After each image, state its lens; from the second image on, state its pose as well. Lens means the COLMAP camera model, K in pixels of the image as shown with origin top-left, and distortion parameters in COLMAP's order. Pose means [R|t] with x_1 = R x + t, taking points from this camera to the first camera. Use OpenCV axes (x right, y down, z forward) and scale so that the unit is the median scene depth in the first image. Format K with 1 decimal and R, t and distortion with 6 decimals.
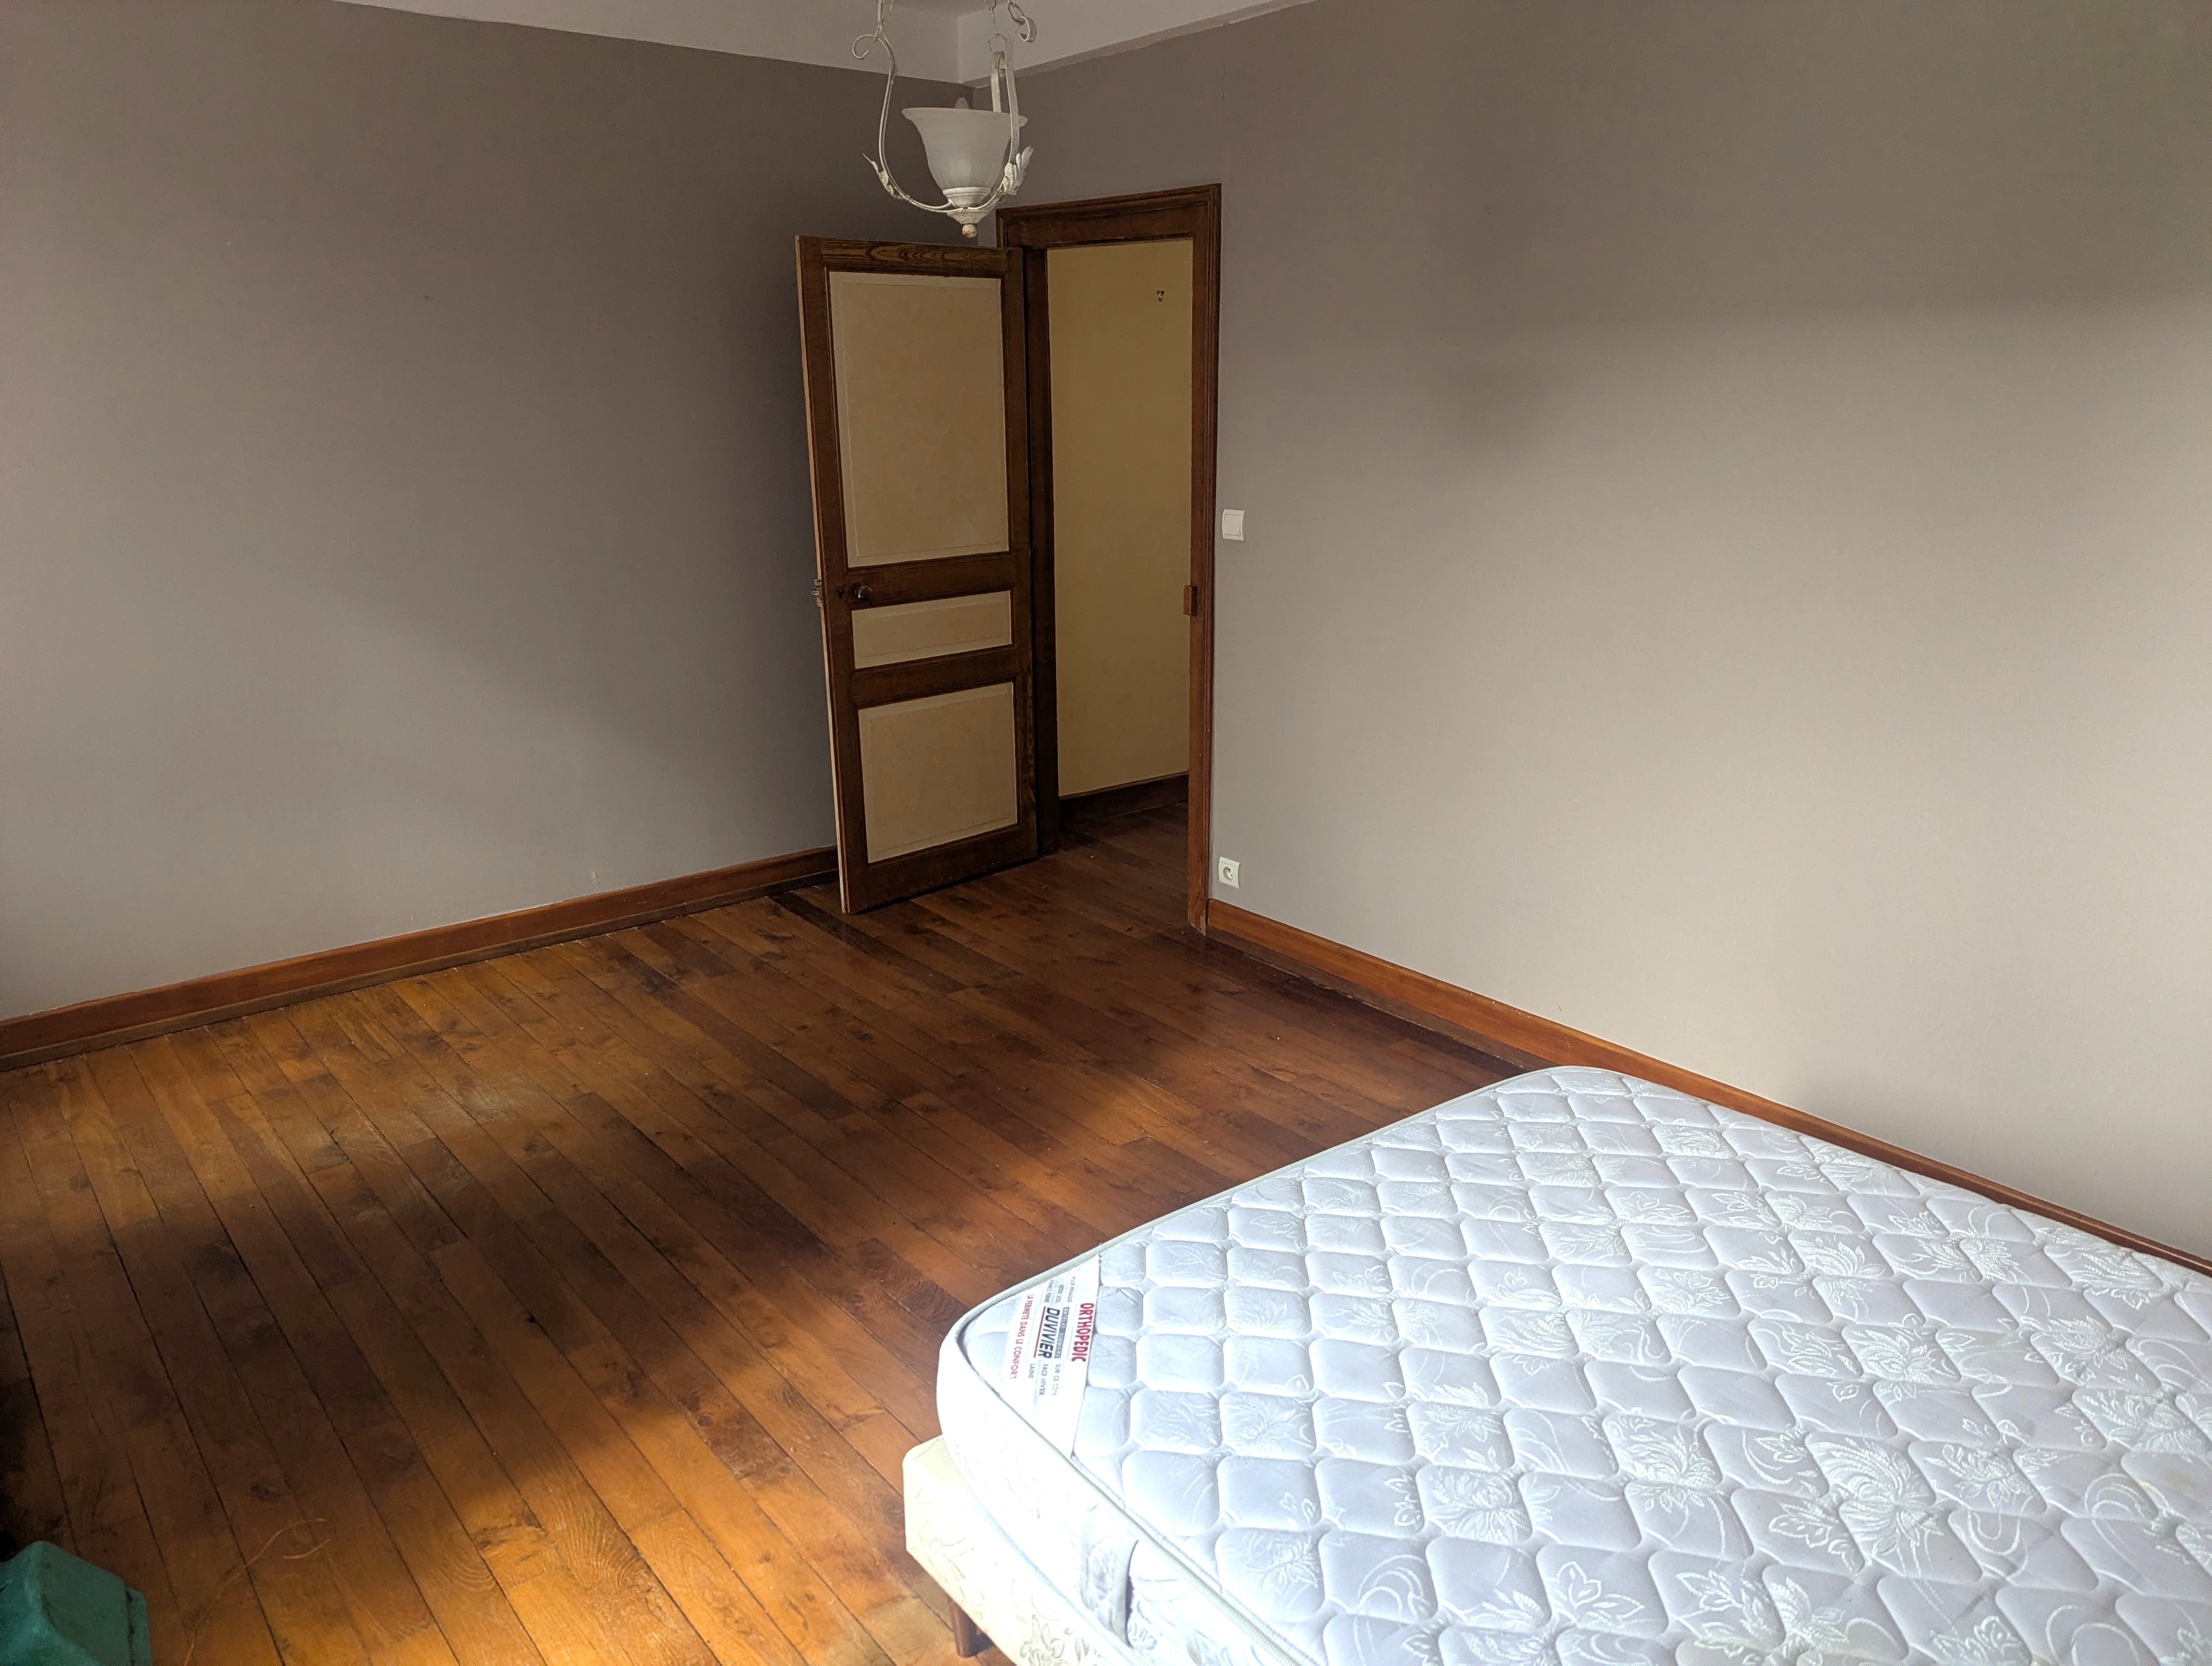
lens RADIAL K [[1533.7, 0, 1105.0], [0, 1533.7, 835.9], [0, 0, 1]] dist [0.051623, -0.036035]
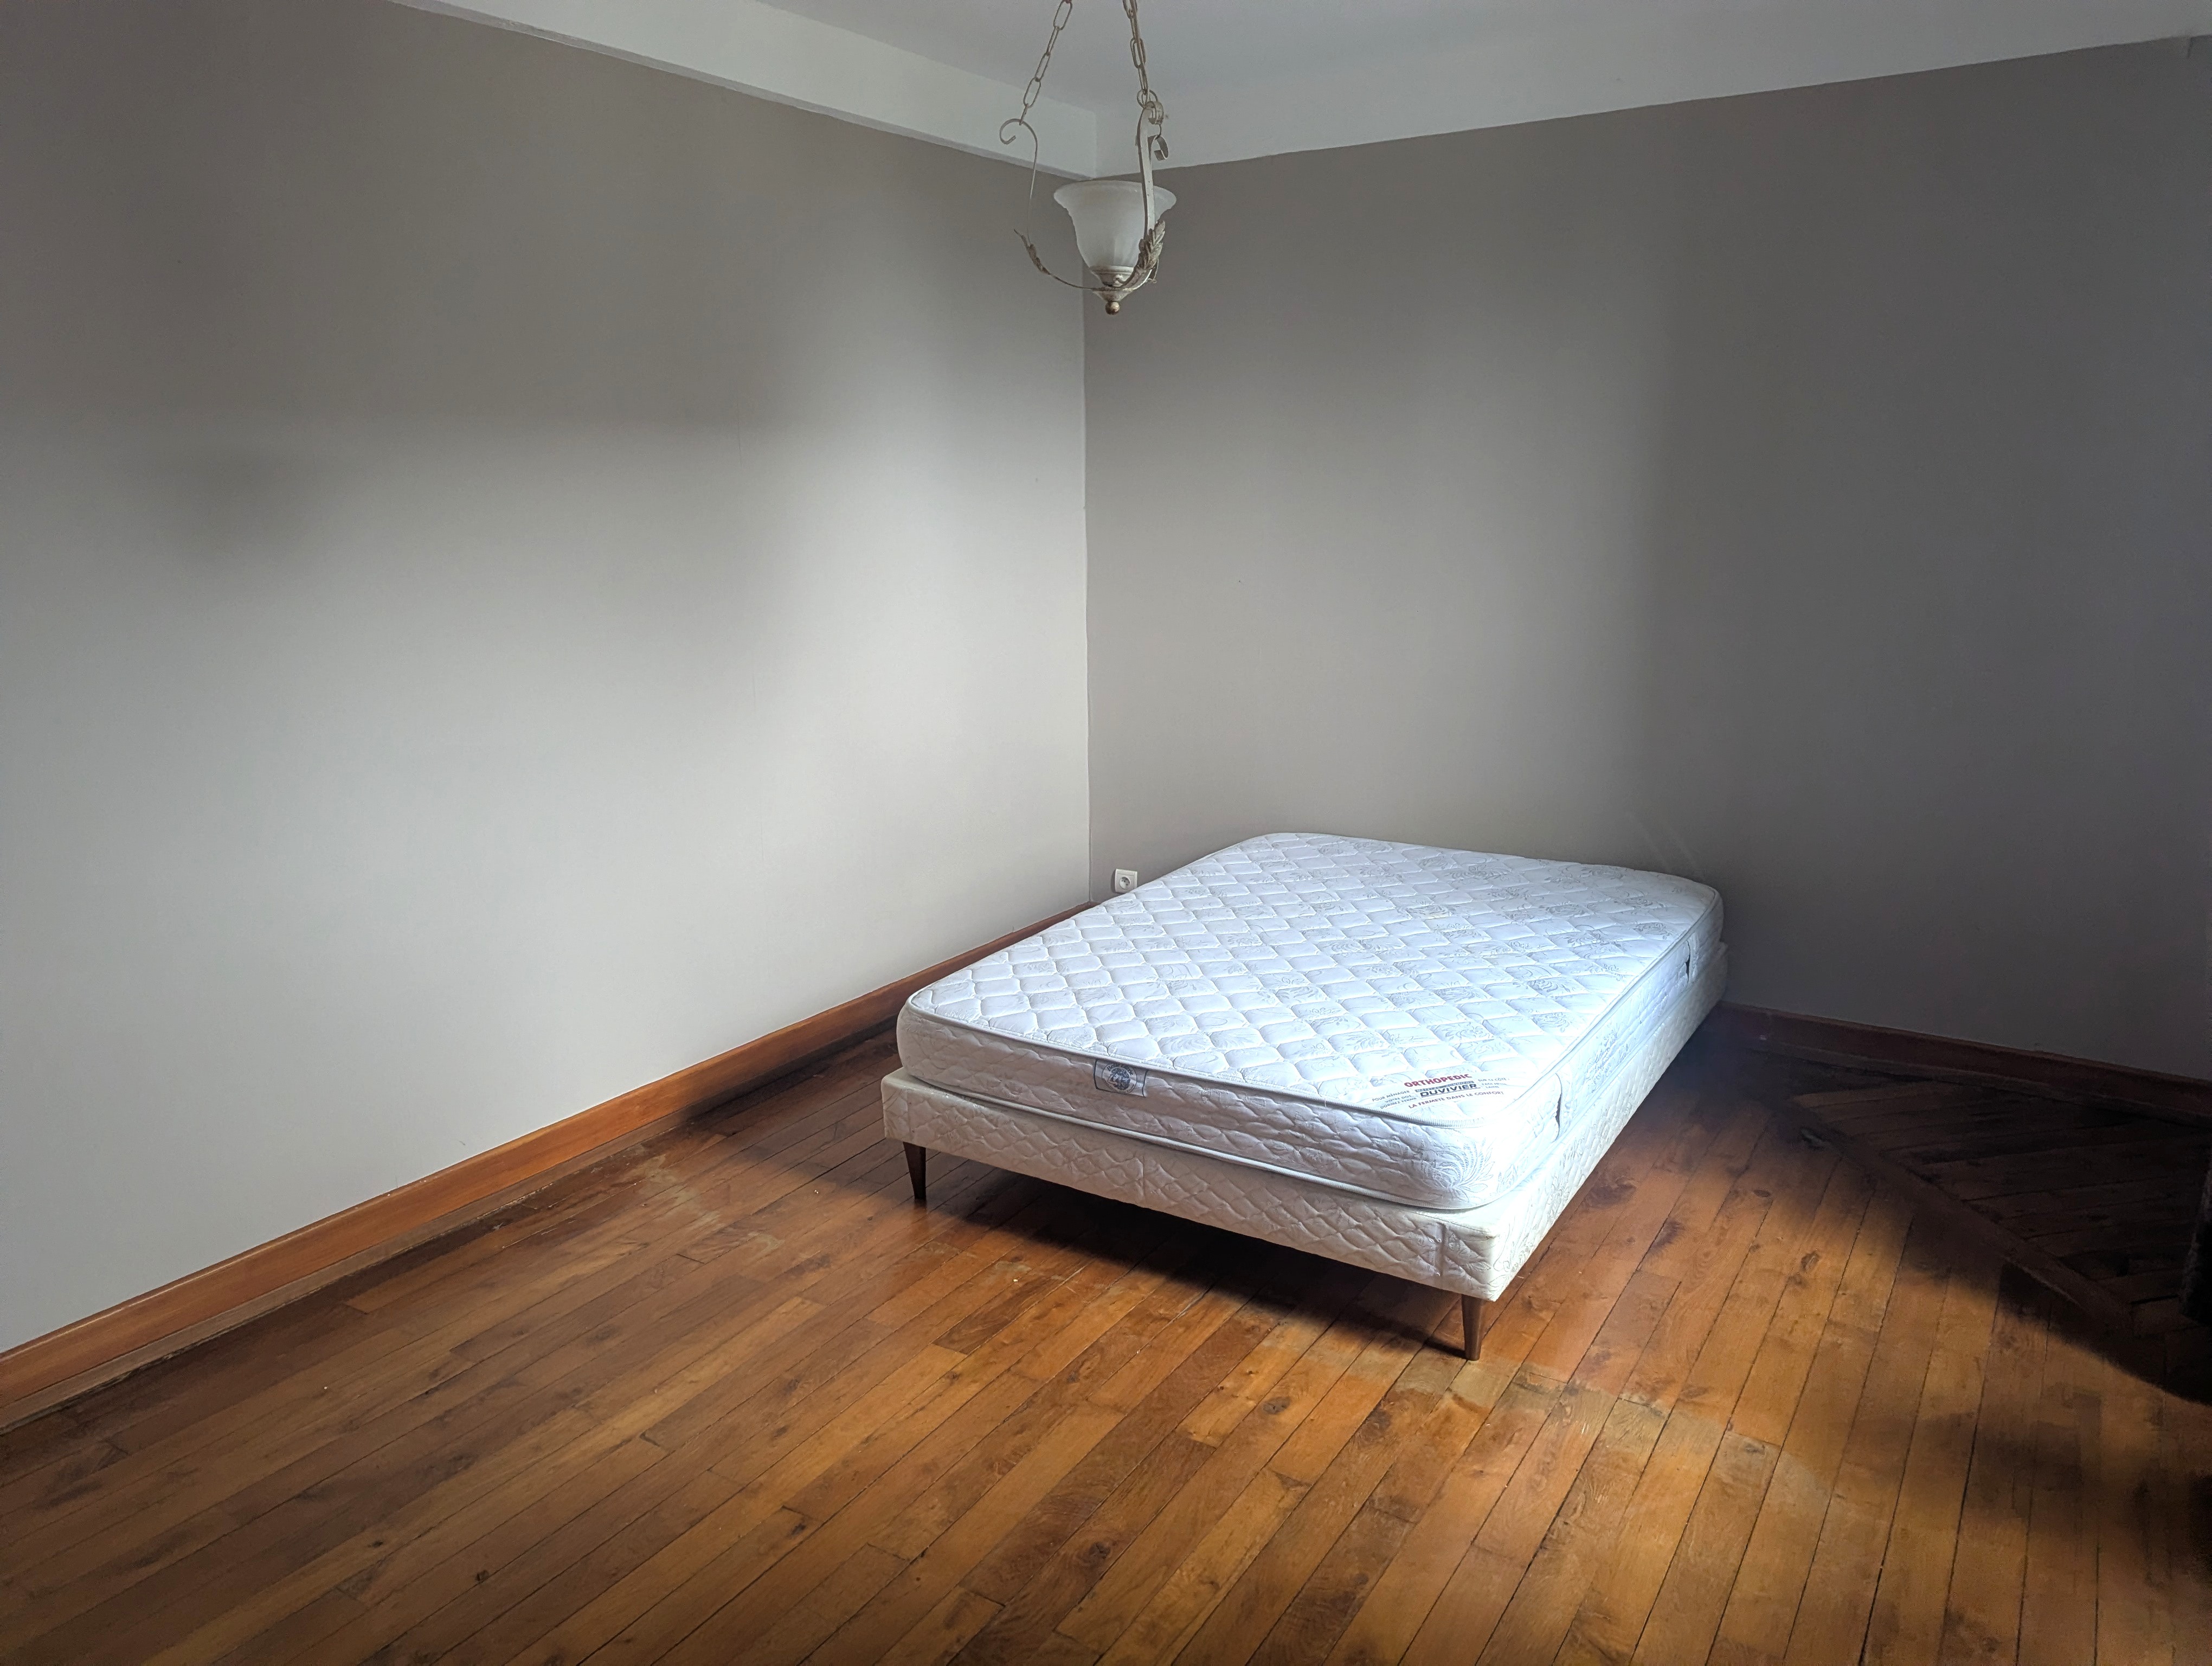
lens RADIAL K [[1533.7, 0, 1105.9], [0, 1533.7, 832.1], [0, 0, 1]] dist [0.051623, -0.036035]
pose [[-0.315667, -0.198670, 0.927839, -0.609348], [0.280945, 0.914422, 0.291380, -0.206916], [-0.906324, 0.352651, -0.232837, 0.760460]]
